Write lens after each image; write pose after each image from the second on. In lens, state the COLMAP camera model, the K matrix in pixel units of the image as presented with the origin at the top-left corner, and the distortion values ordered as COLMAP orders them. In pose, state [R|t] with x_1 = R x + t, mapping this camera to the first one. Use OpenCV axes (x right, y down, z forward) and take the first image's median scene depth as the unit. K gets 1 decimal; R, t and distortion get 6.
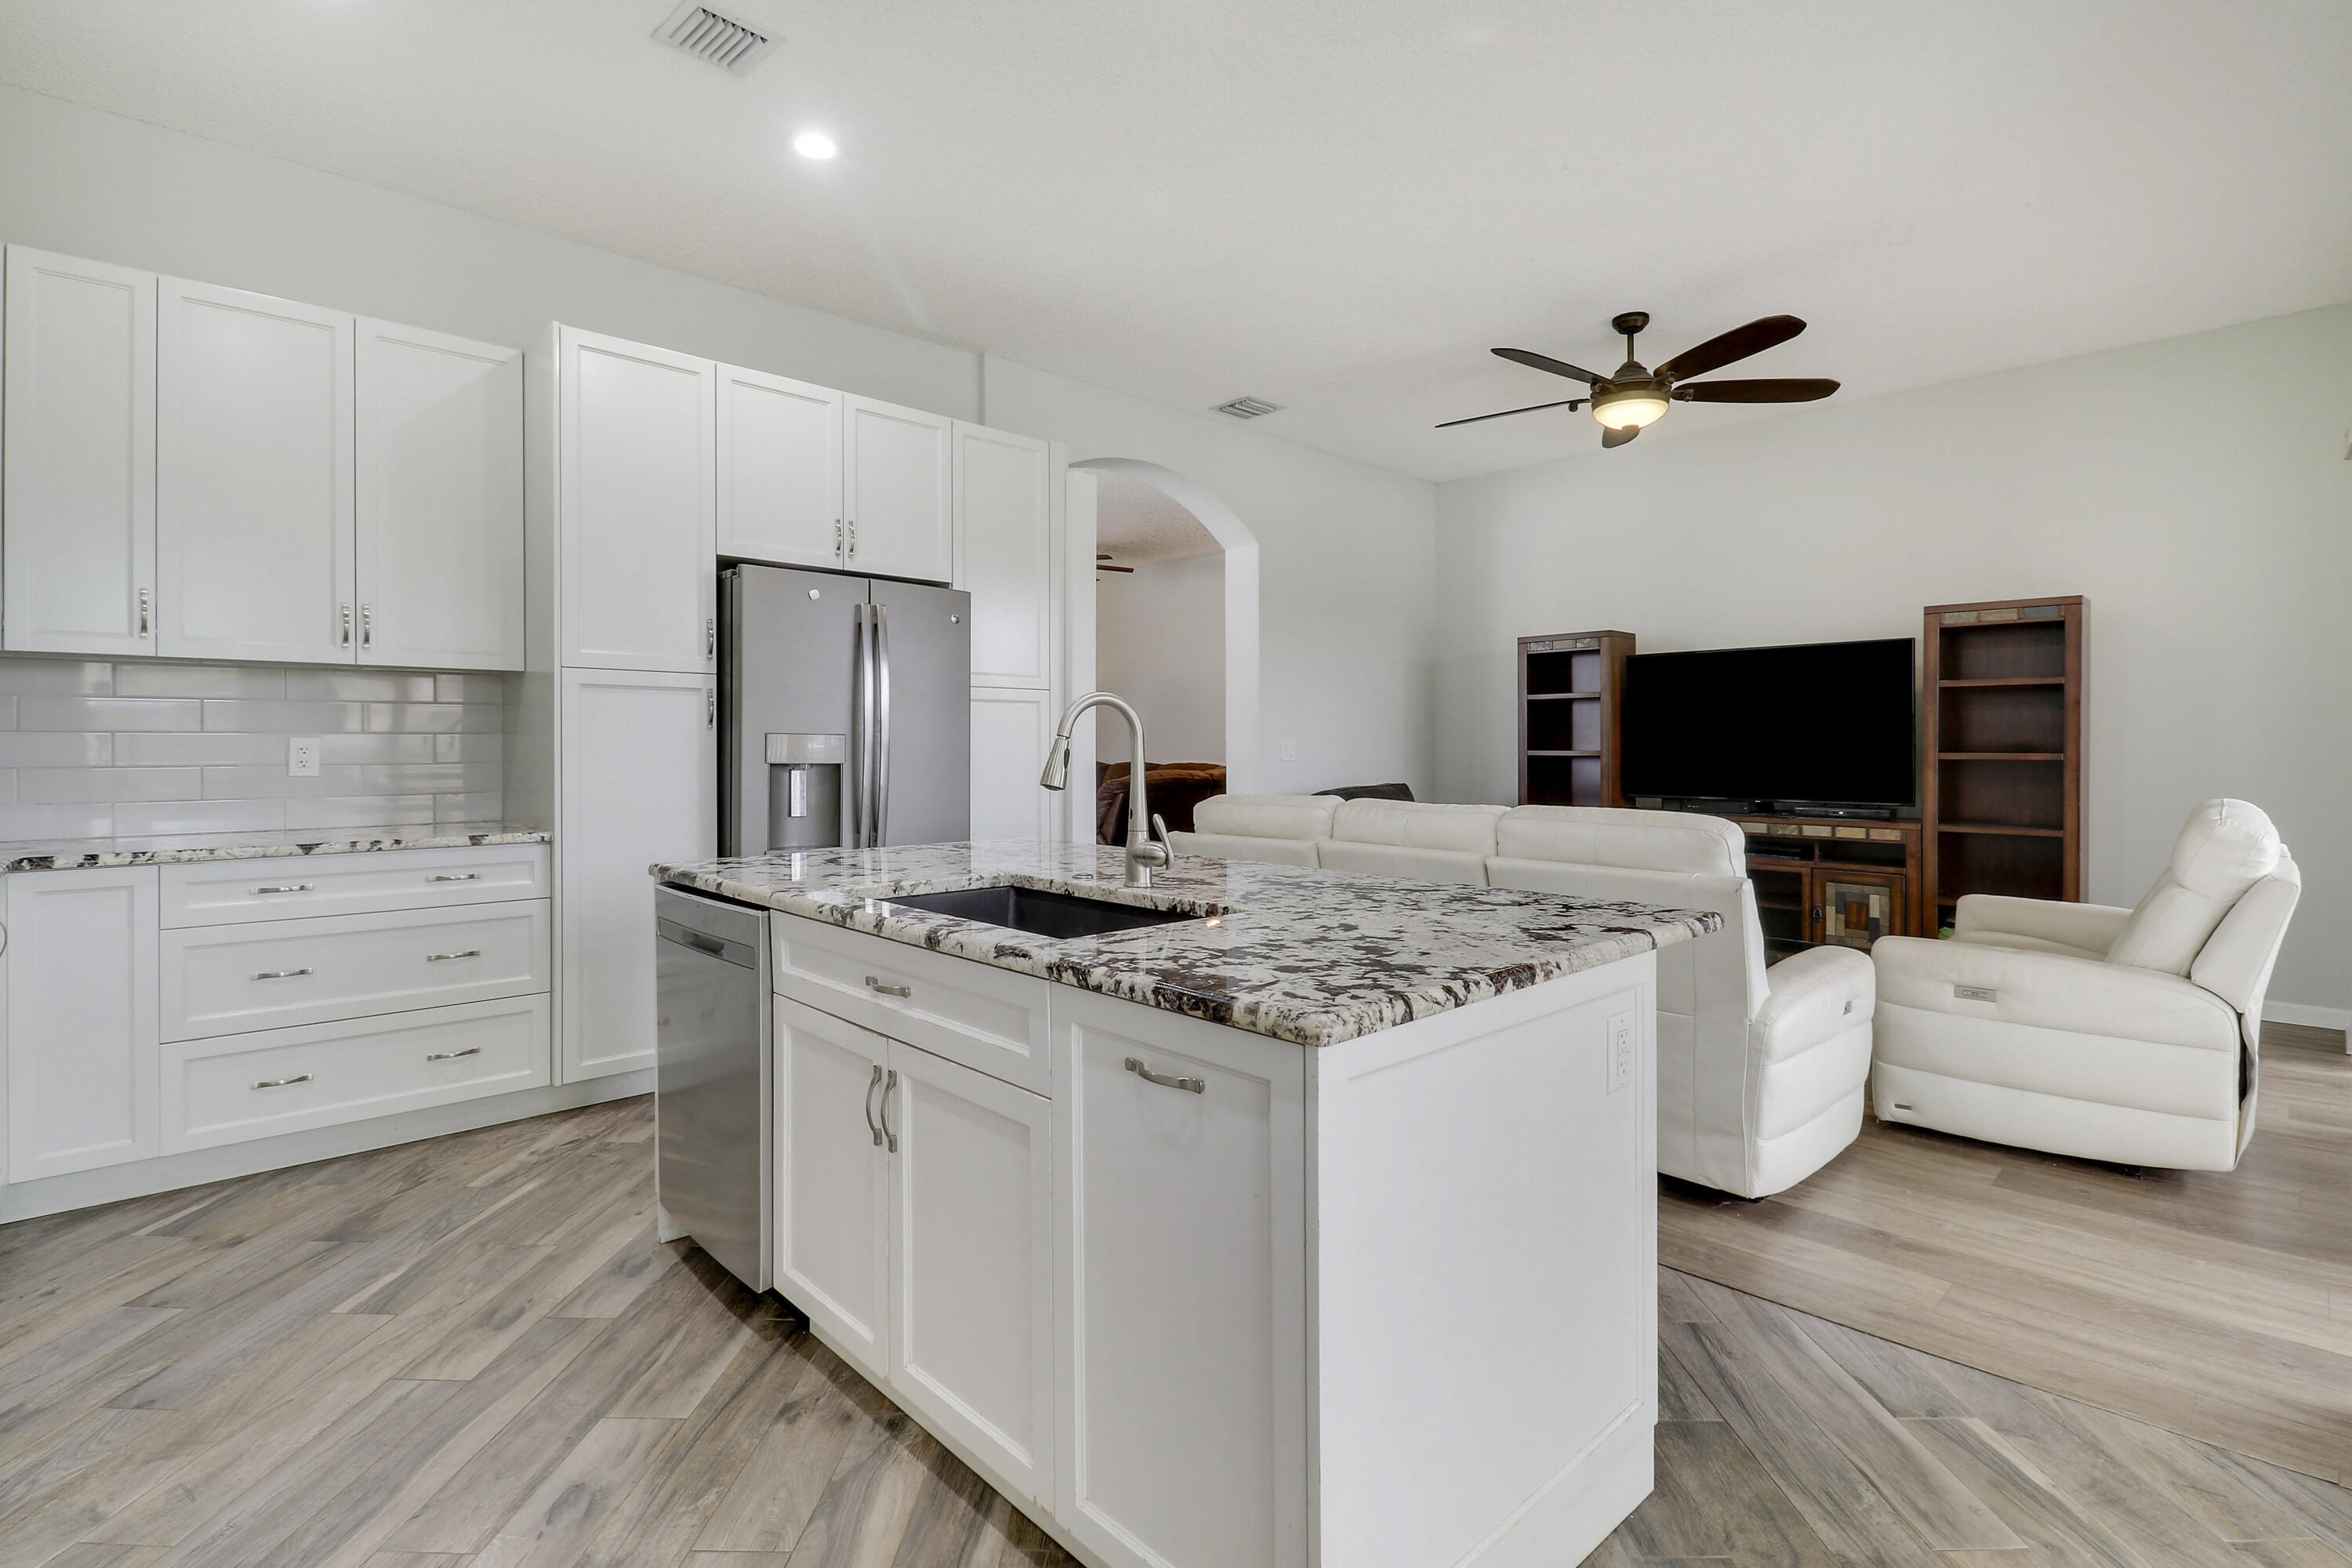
lens RADIAL K [[1098.5, 0, 1163.6], [0, 1098.5, 749.6], [0, 0, 1]] dist [-0.021427, -0.000068]
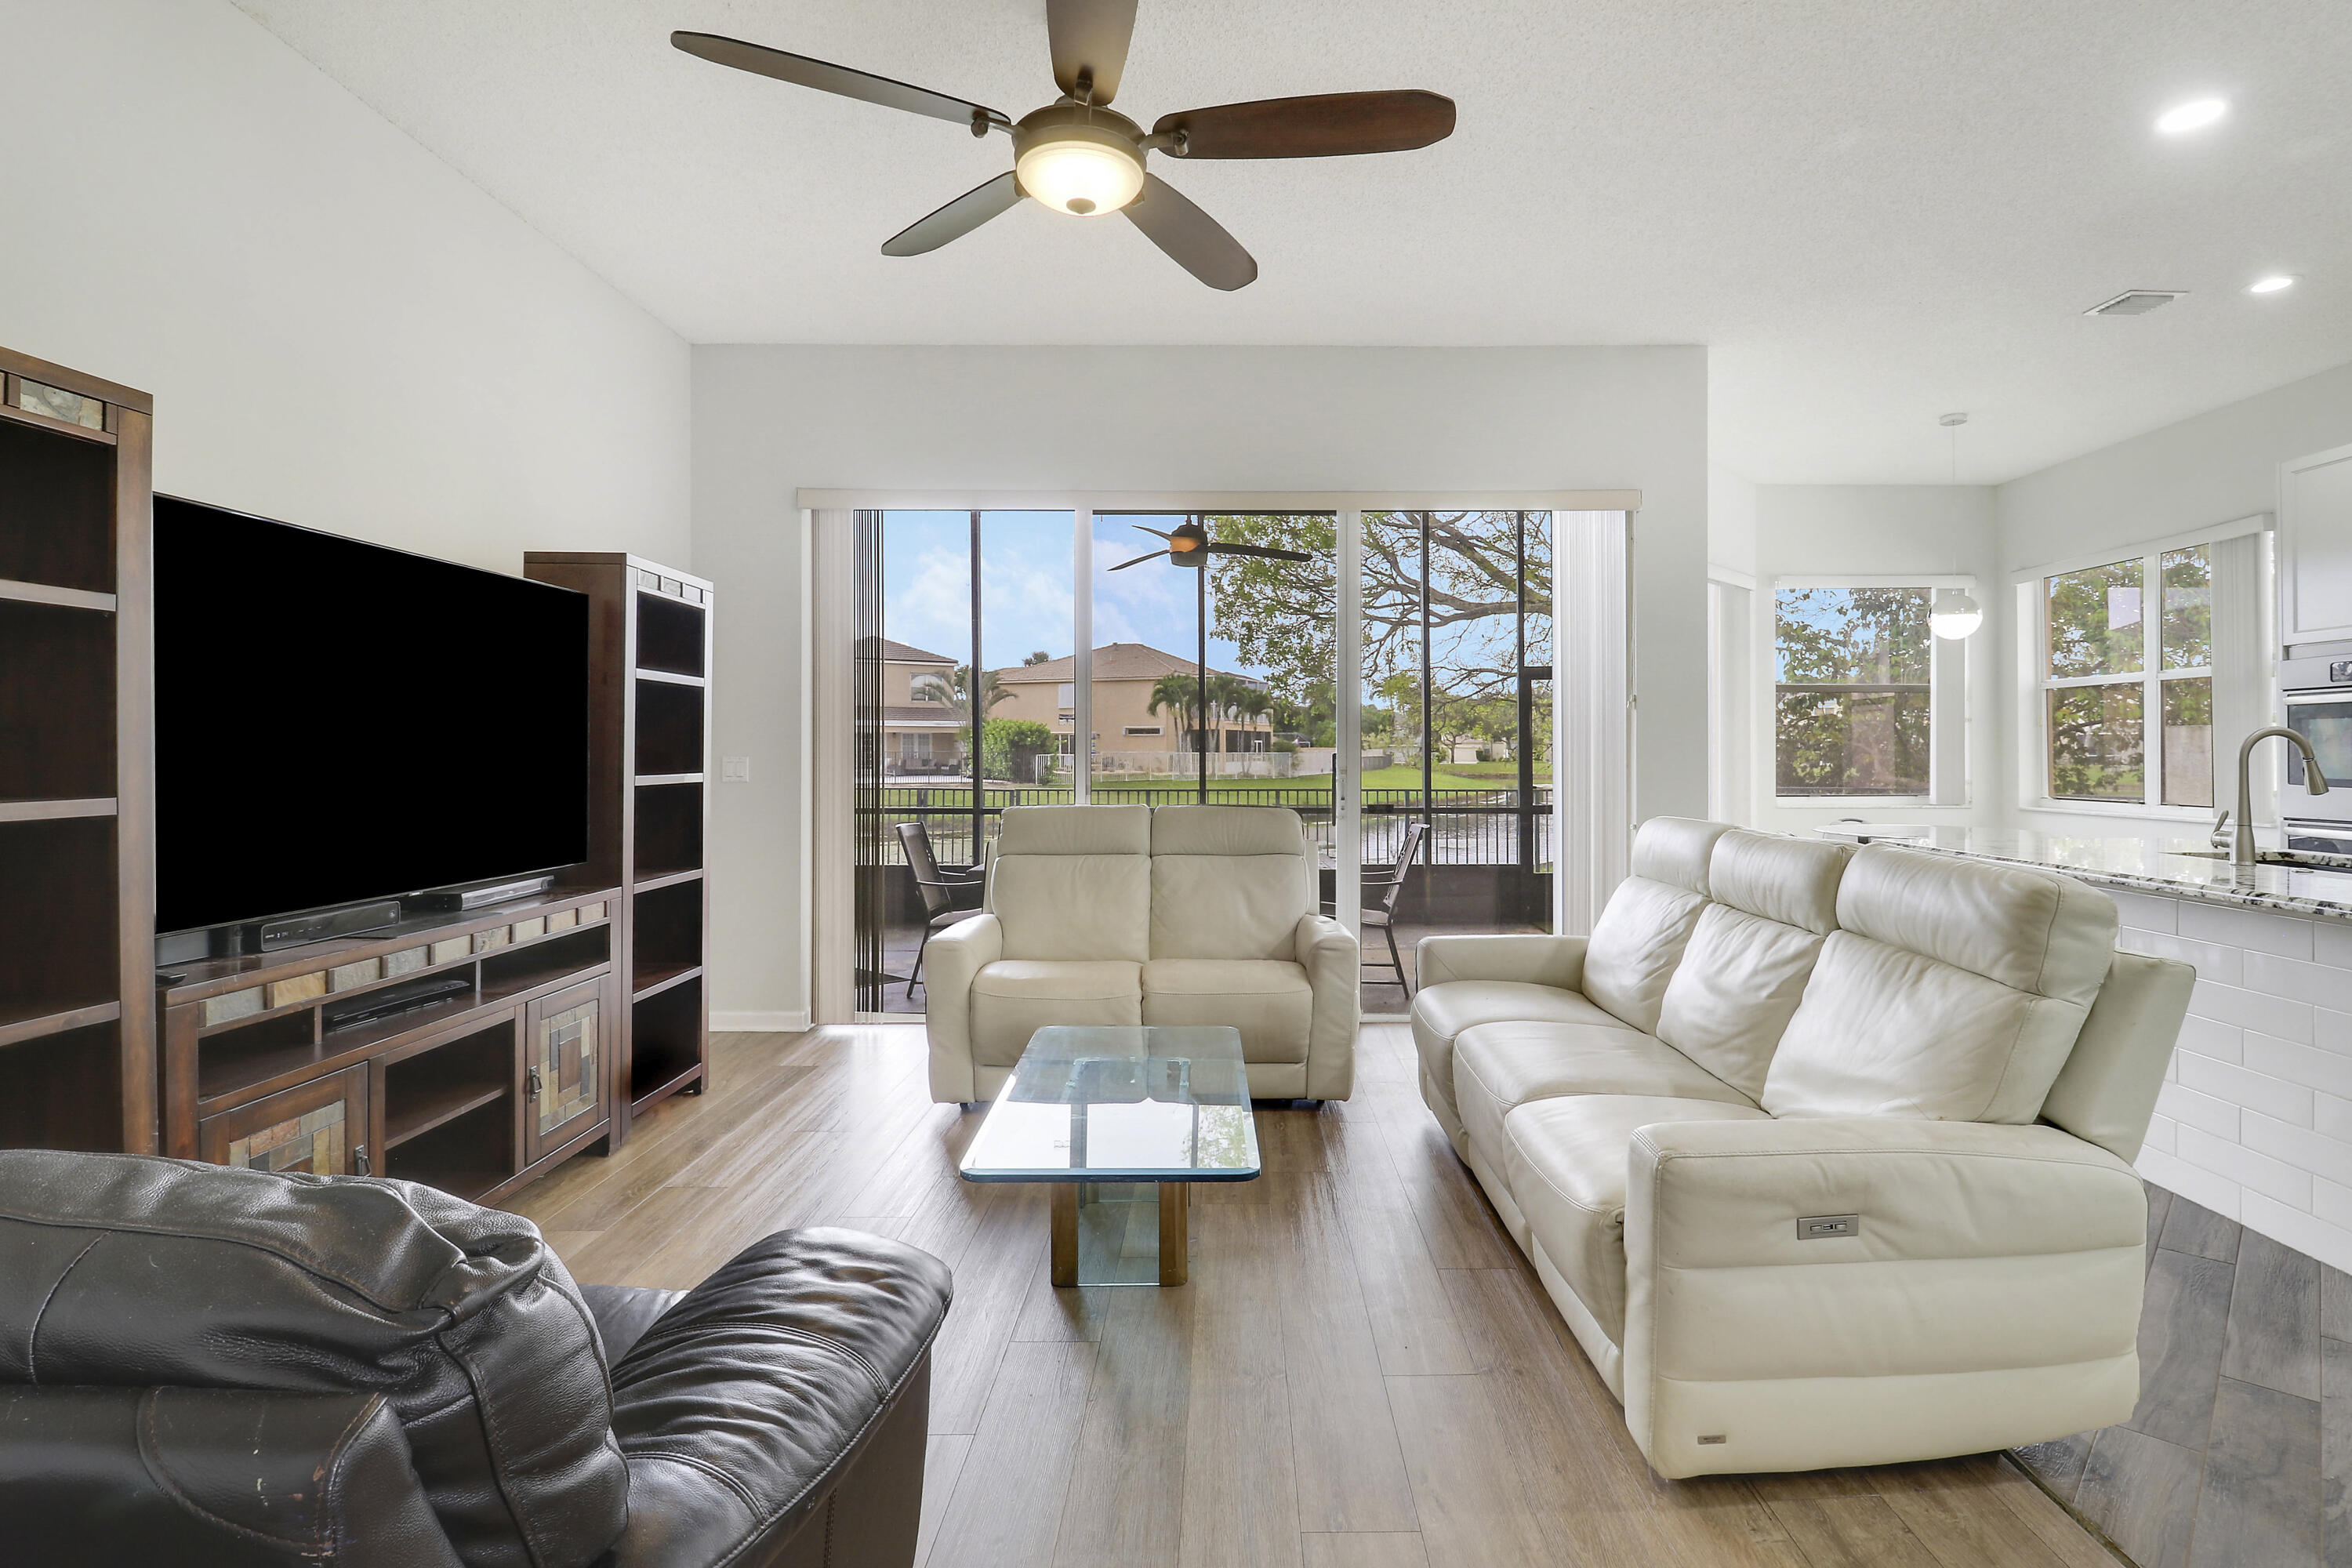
lens RADIAL K [[1102.4, 0, 1215.4], [0, 1102.4, 760.8], [0, 0, 1]] dist [0.002990, -0.013820]
pose [[-0.713935, -0.002548, 0.700207, -0.014552], [0.004906, 0.999951, 0.008641, -0.011218], [-0.700195, 0.009604, -0.713887, 1.199191]]
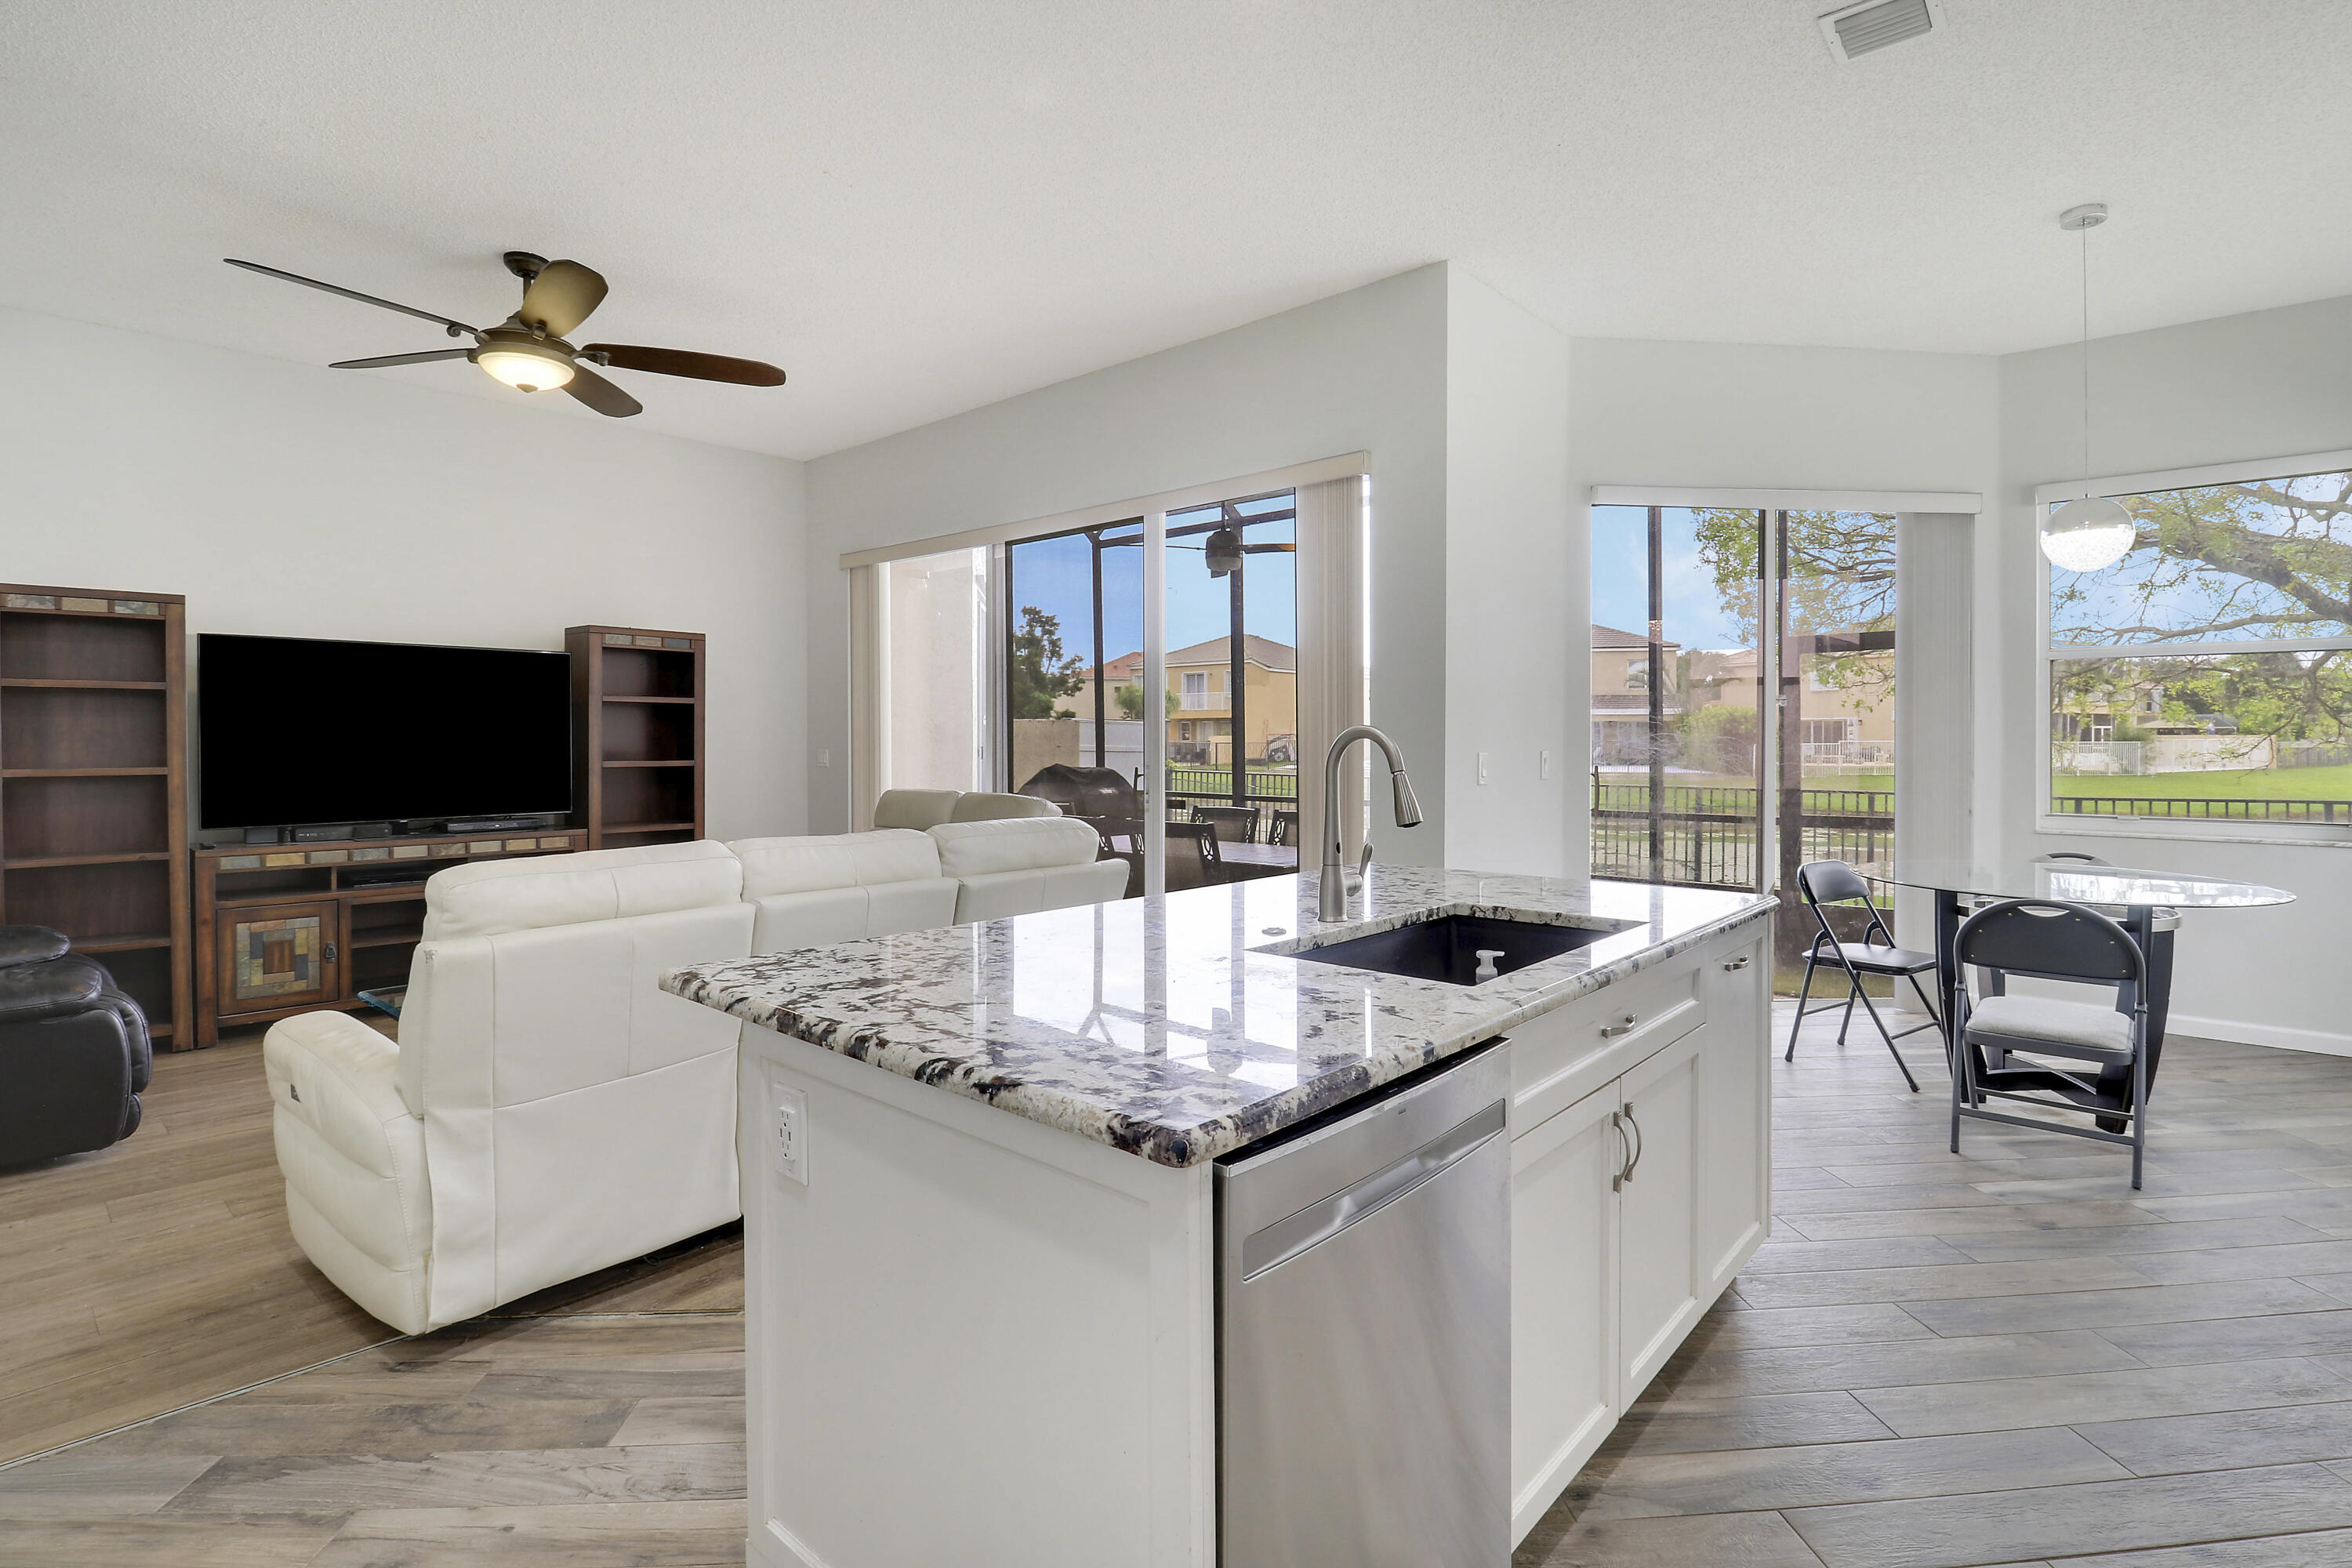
lens RADIAL K [[1086.4, 0, 1191.2], [0, 1086.4, 760.0], [0, 0, 1]] dist [0.000660, -0.011067]
pose [[-0.083893, -0.016068, 0.996345, -0.402107], [0.002942, 0.999862, 0.016373, -0.015019], [-0.996470, 0.004305, -0.083834, 0.491928]]
